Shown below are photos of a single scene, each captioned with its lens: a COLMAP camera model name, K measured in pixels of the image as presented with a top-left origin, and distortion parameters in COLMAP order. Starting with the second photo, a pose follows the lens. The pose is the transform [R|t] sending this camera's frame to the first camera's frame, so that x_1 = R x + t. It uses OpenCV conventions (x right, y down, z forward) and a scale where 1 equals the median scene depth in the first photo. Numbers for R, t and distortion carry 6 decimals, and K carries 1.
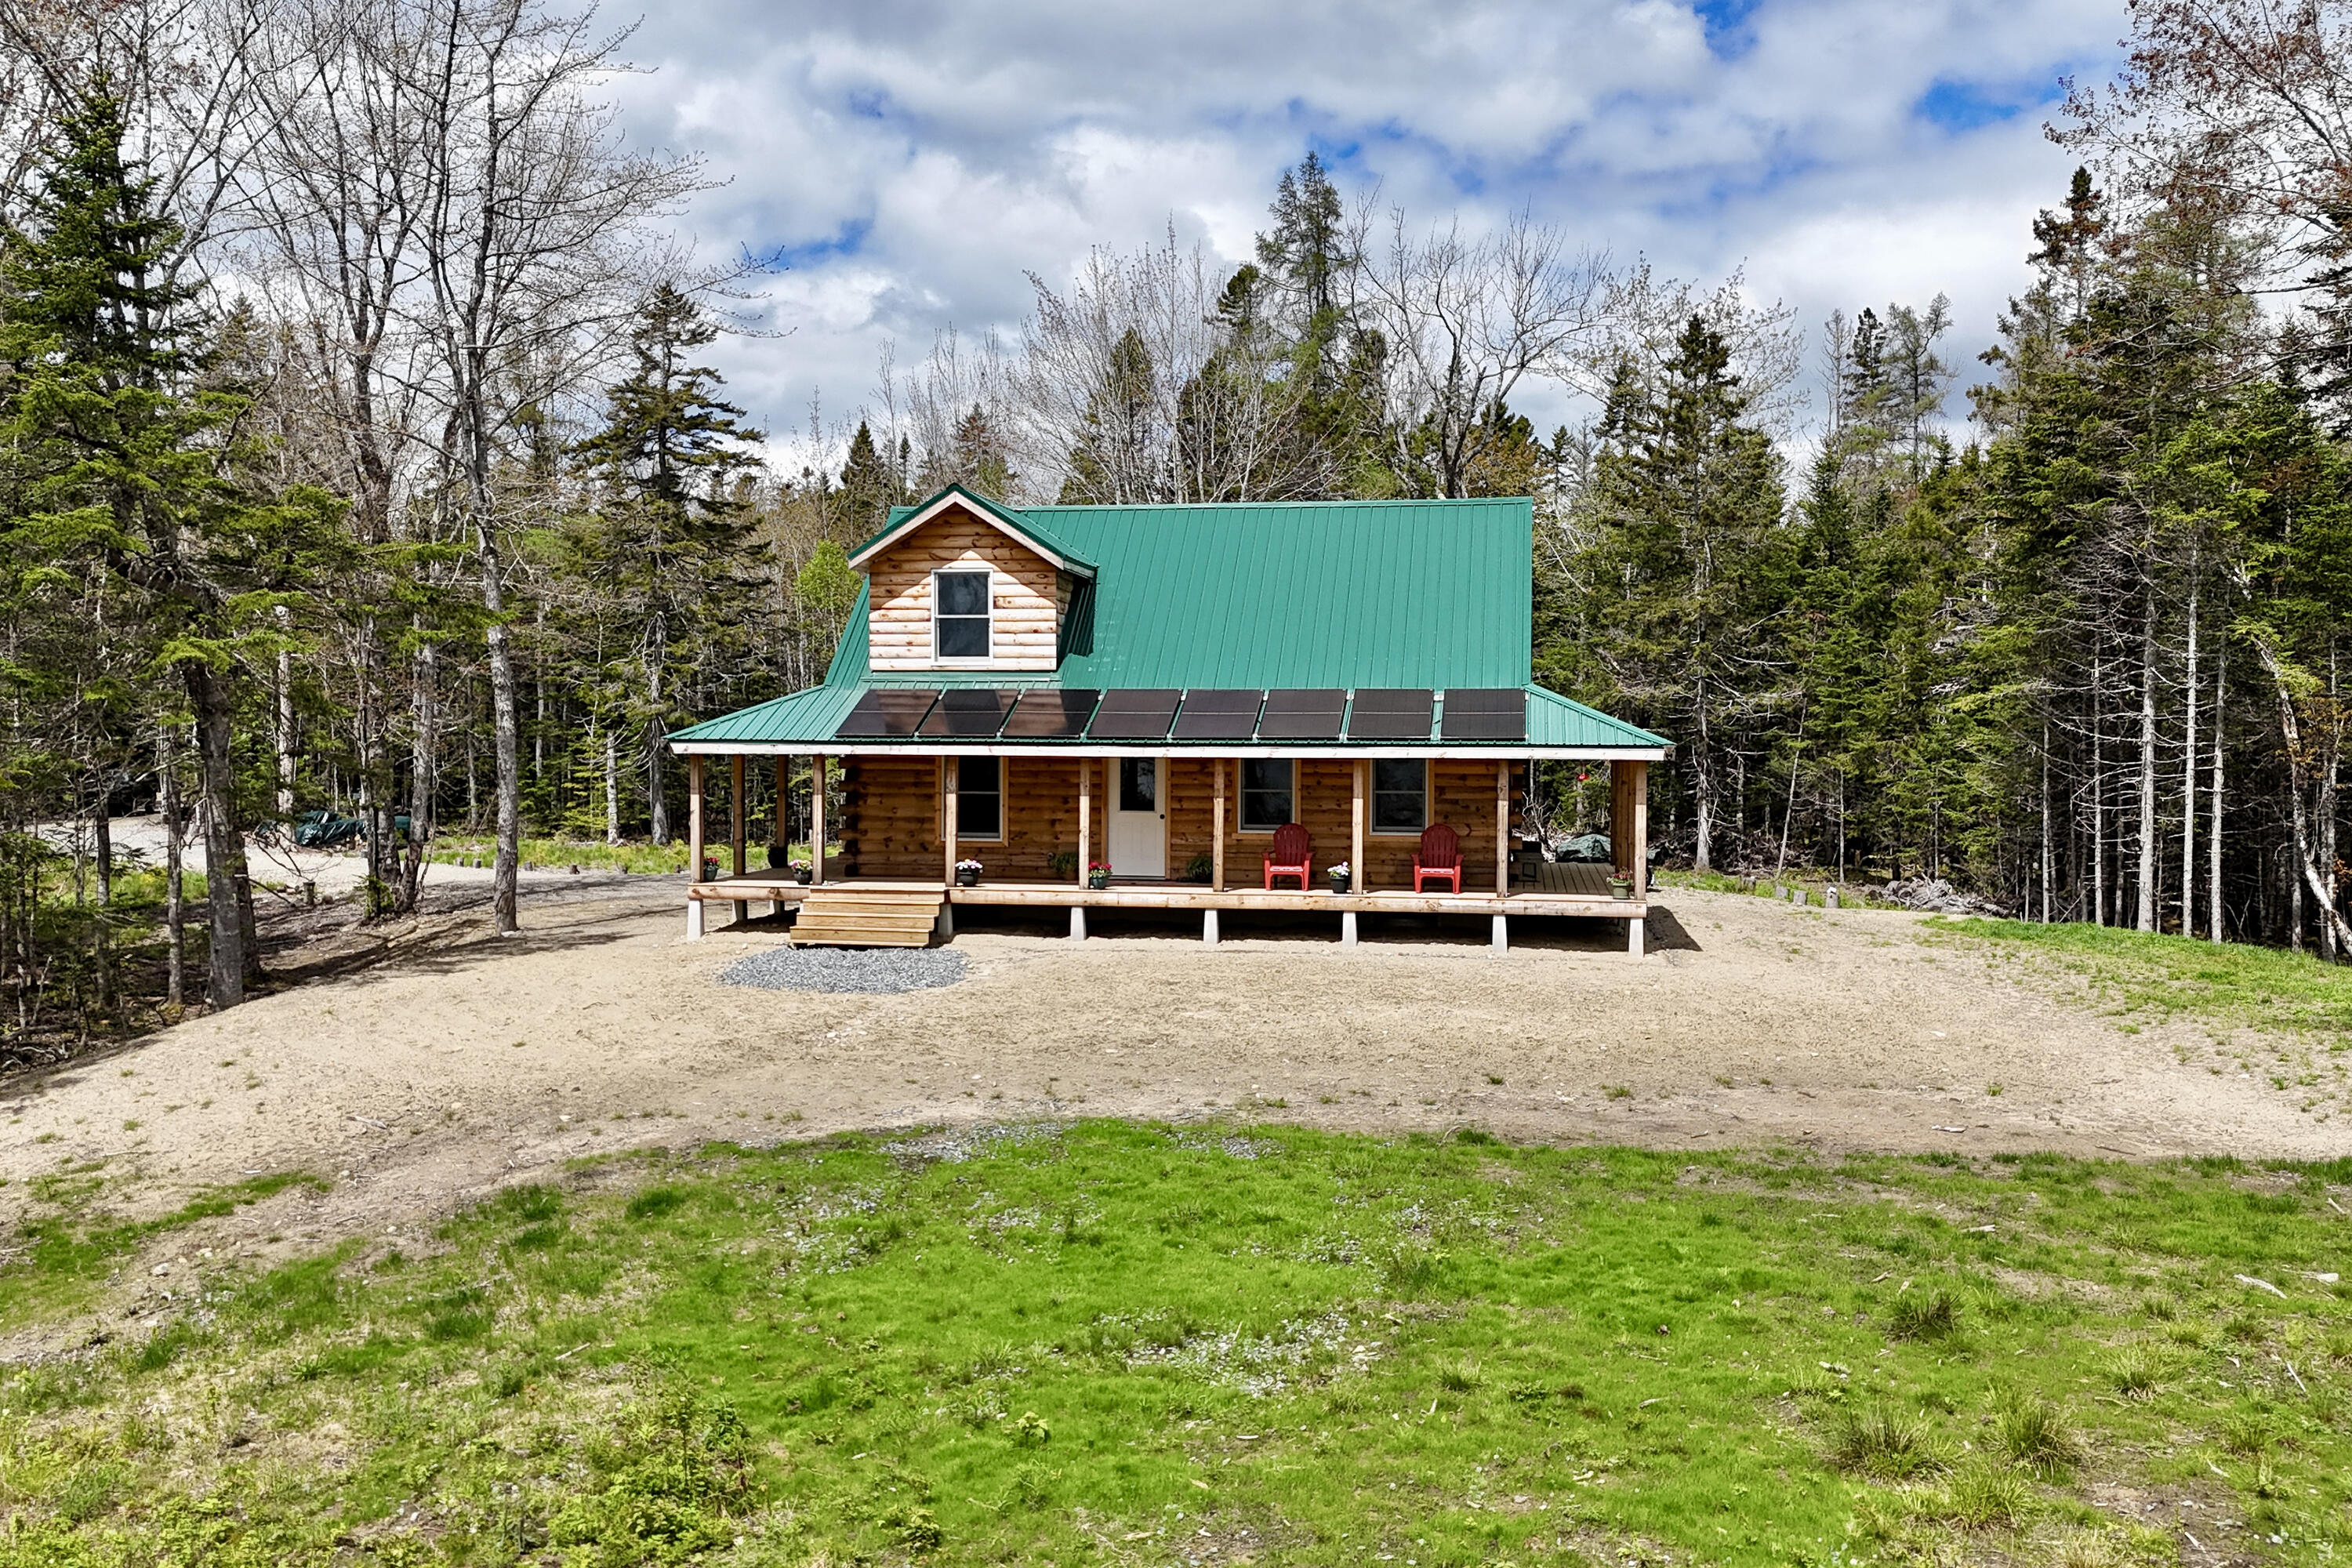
lens RADIAL K [[1931.0, 0, 1138.3], [0, 1931.0, 754.7], [0, 0, 1]] dist [0.062663, -0.041949]
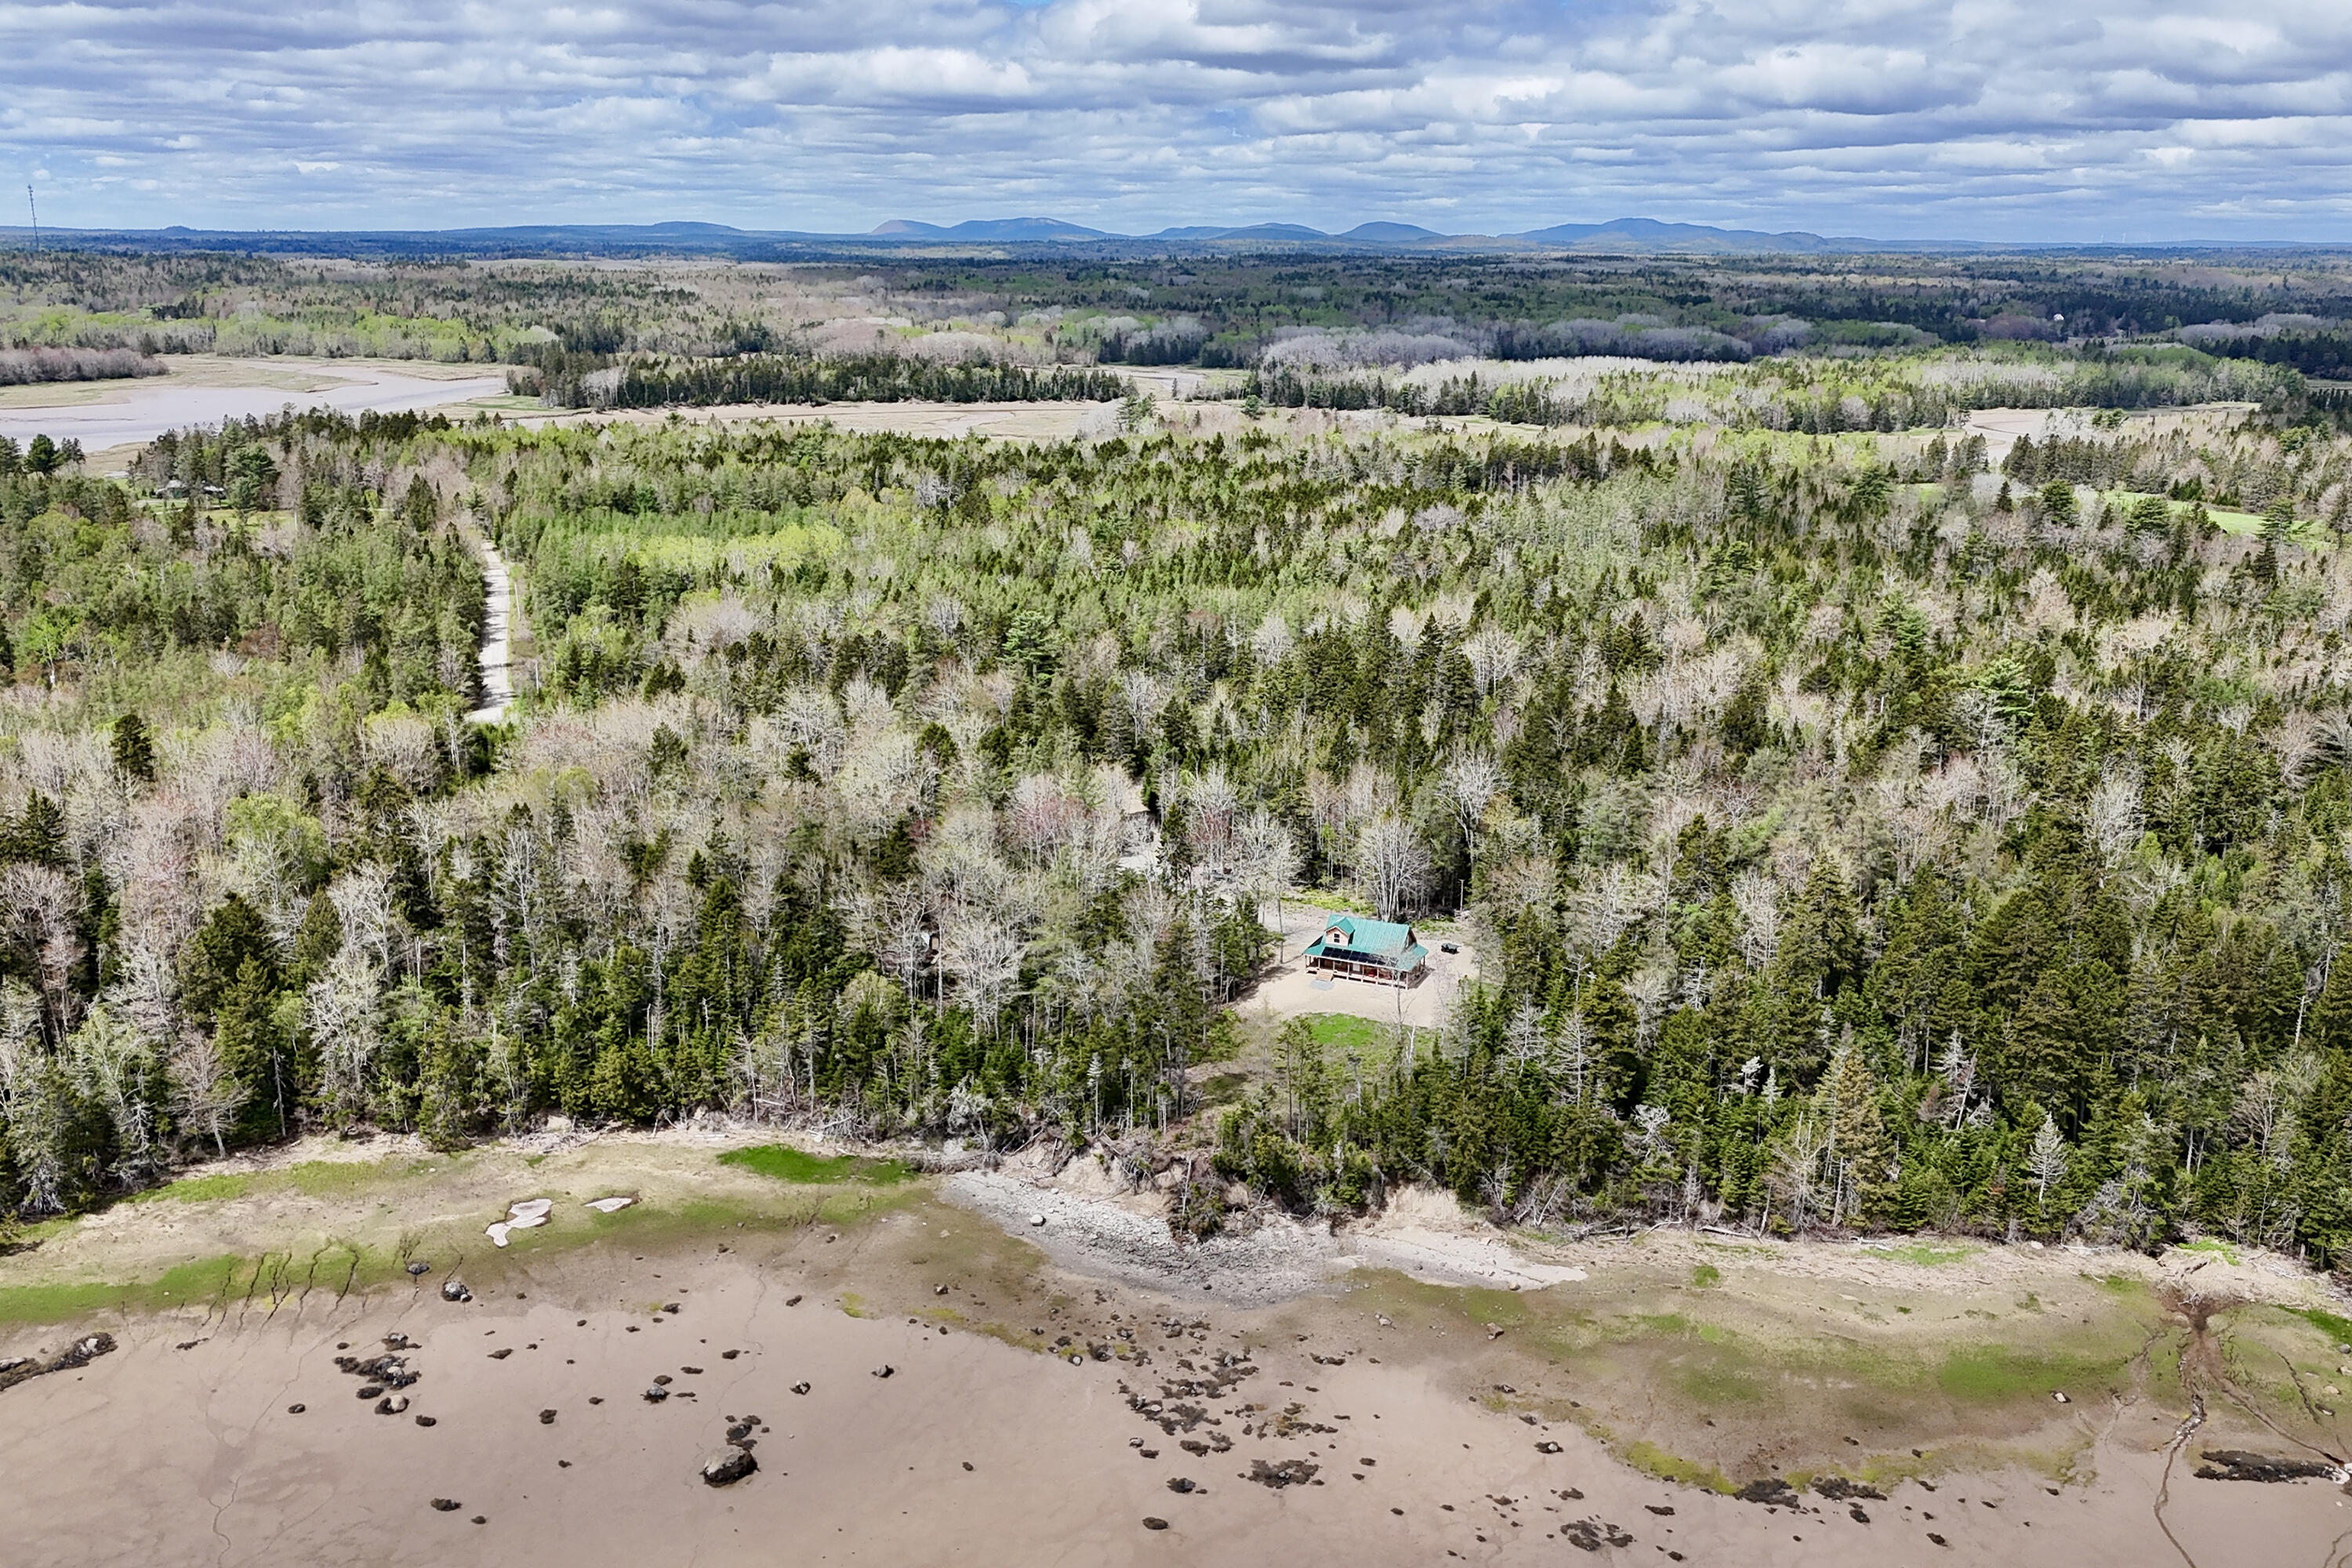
lens RADIAL K [[1862.3, 0, 1161.8], [0, 1862.3, 729.9], [0, 0, 1]] dist [0.165711, -0.364588]
pose [[0.969334, 0.057022, -0.239038, 1.109452], [-0.008575, 0.979963, 0.198994, -2.686704], [0.245596, -0.190842, 0.950401, -7.015944]]
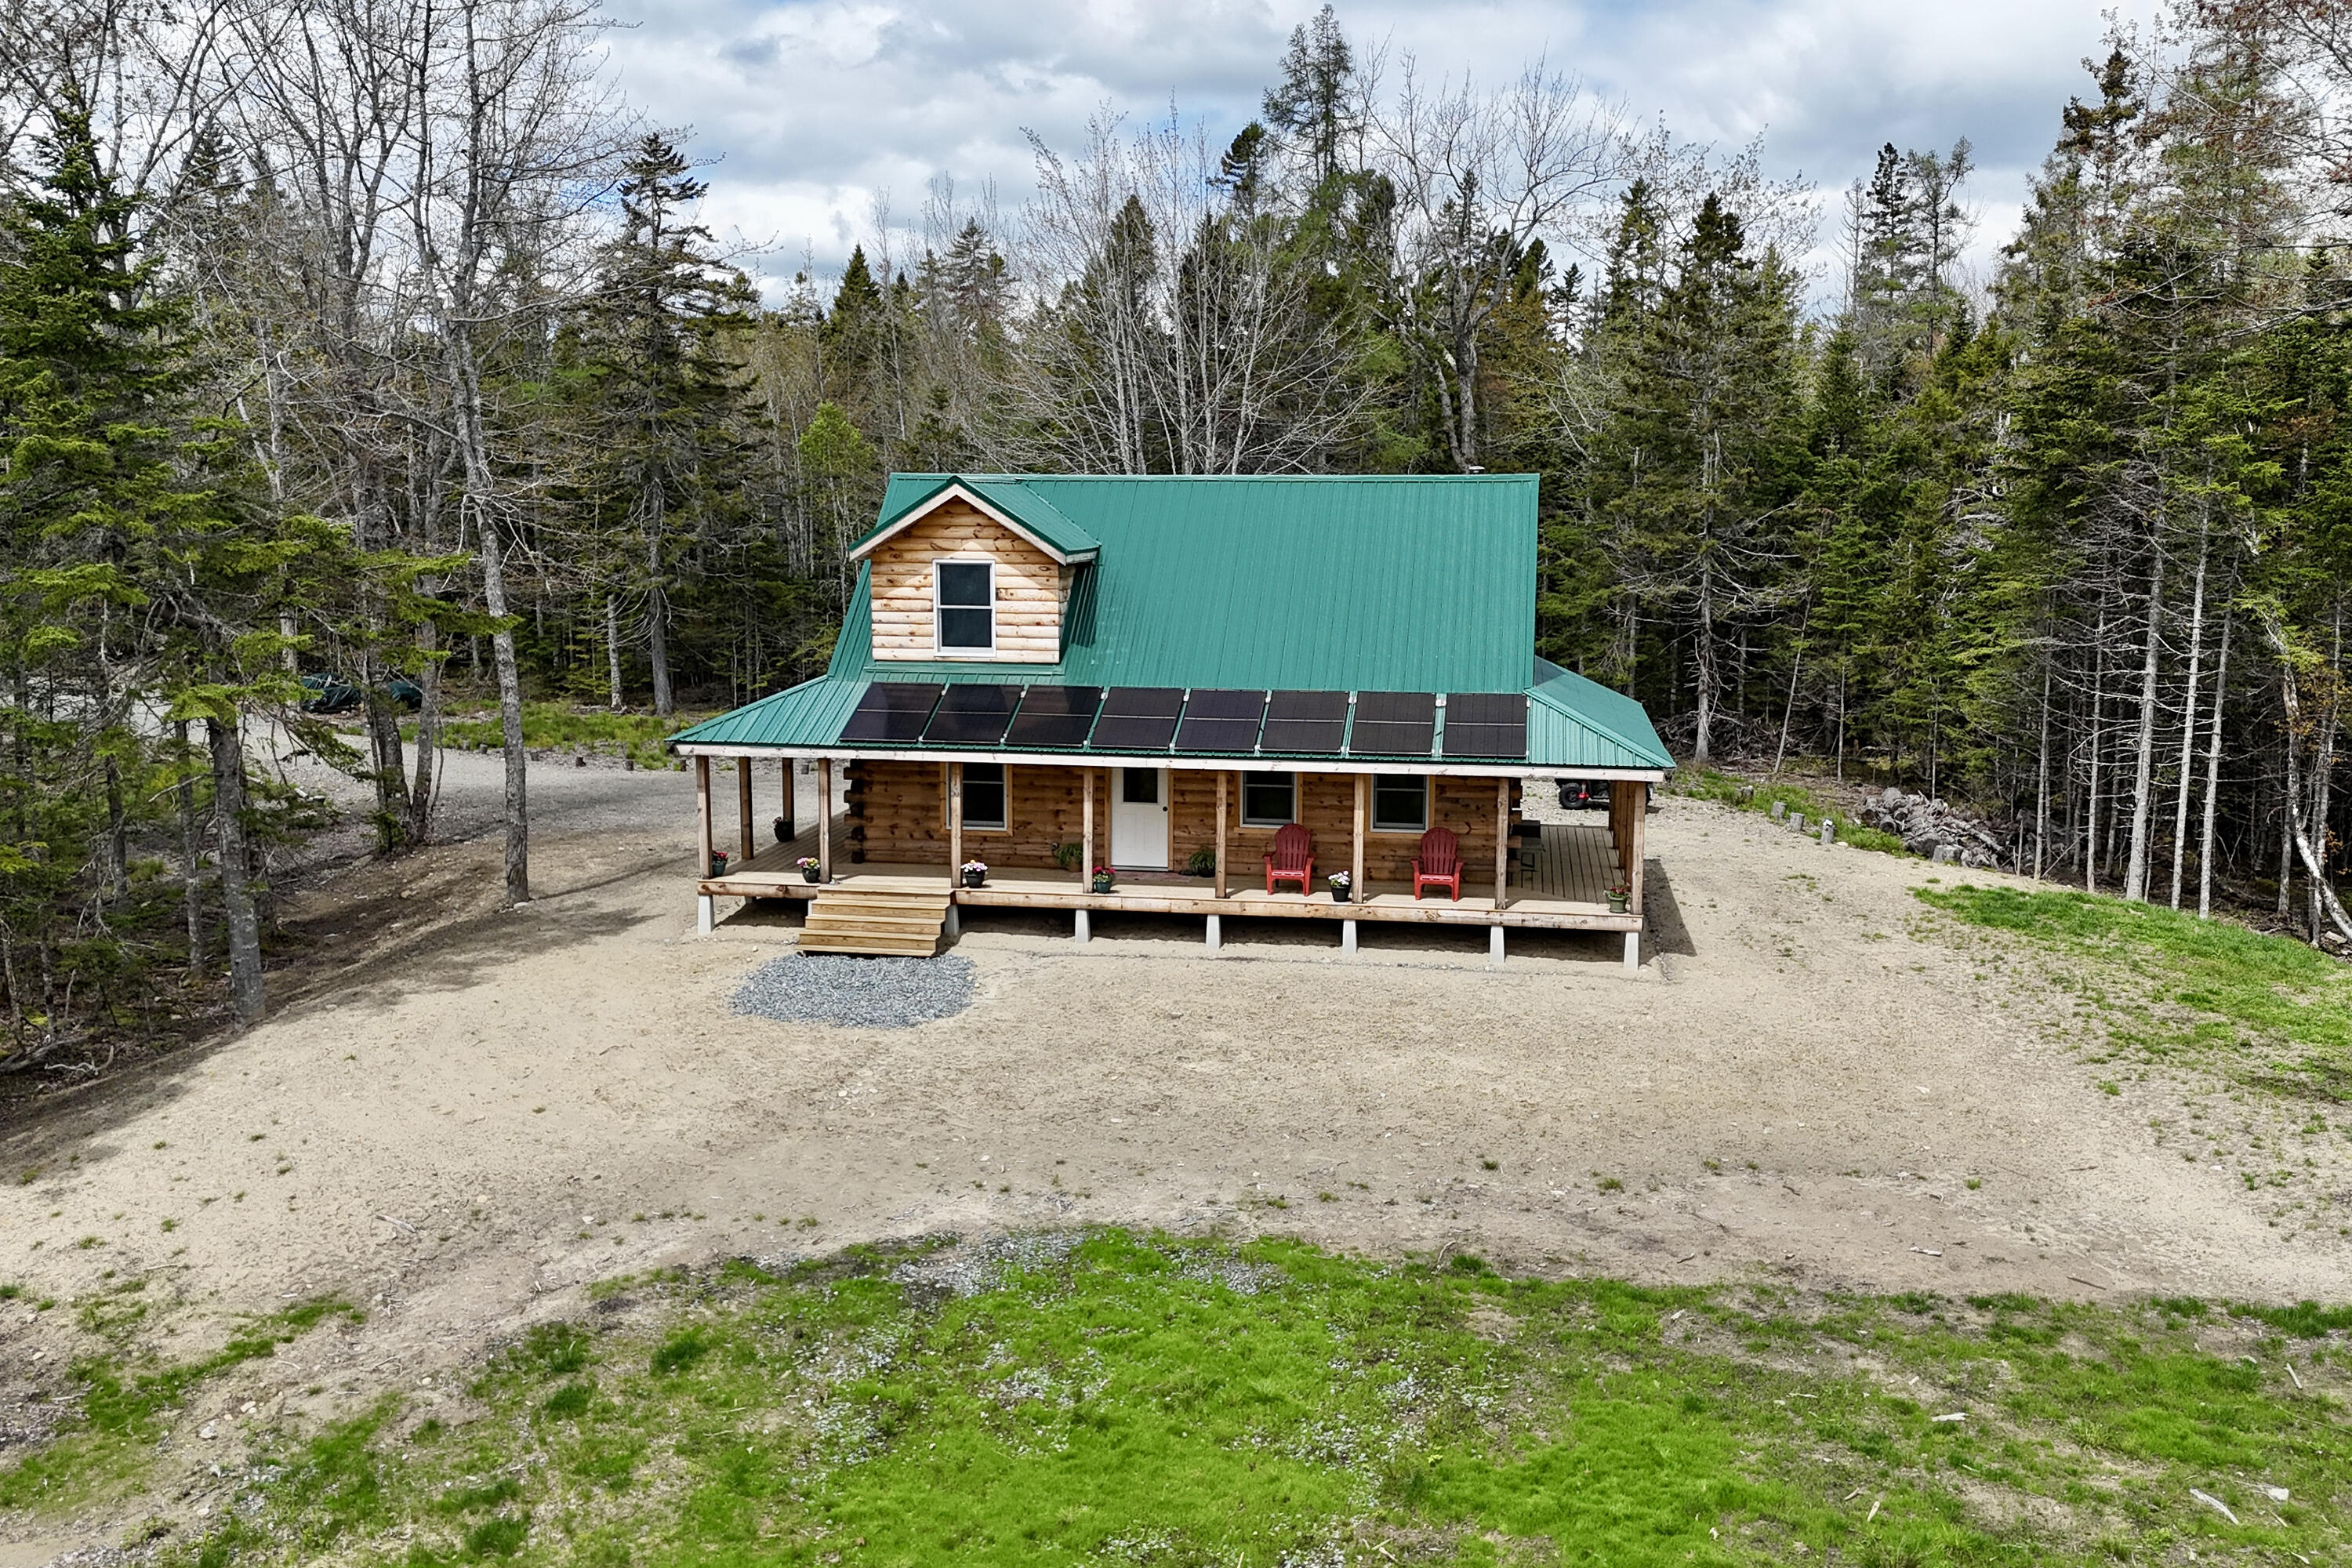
lens RADIAL K [[1931.0, 0, 1138.3], [0, 1931.0, 754.7], [0, 0, 1]] dist [0.062663, -0.041949]
pose [[0.999998, -0.001636, -0.001033, -0.000560], [0.001739, 0.993938, 0.109926, -0.112720], [0.000847, -0.109928, 0.993939, 0.000019]]
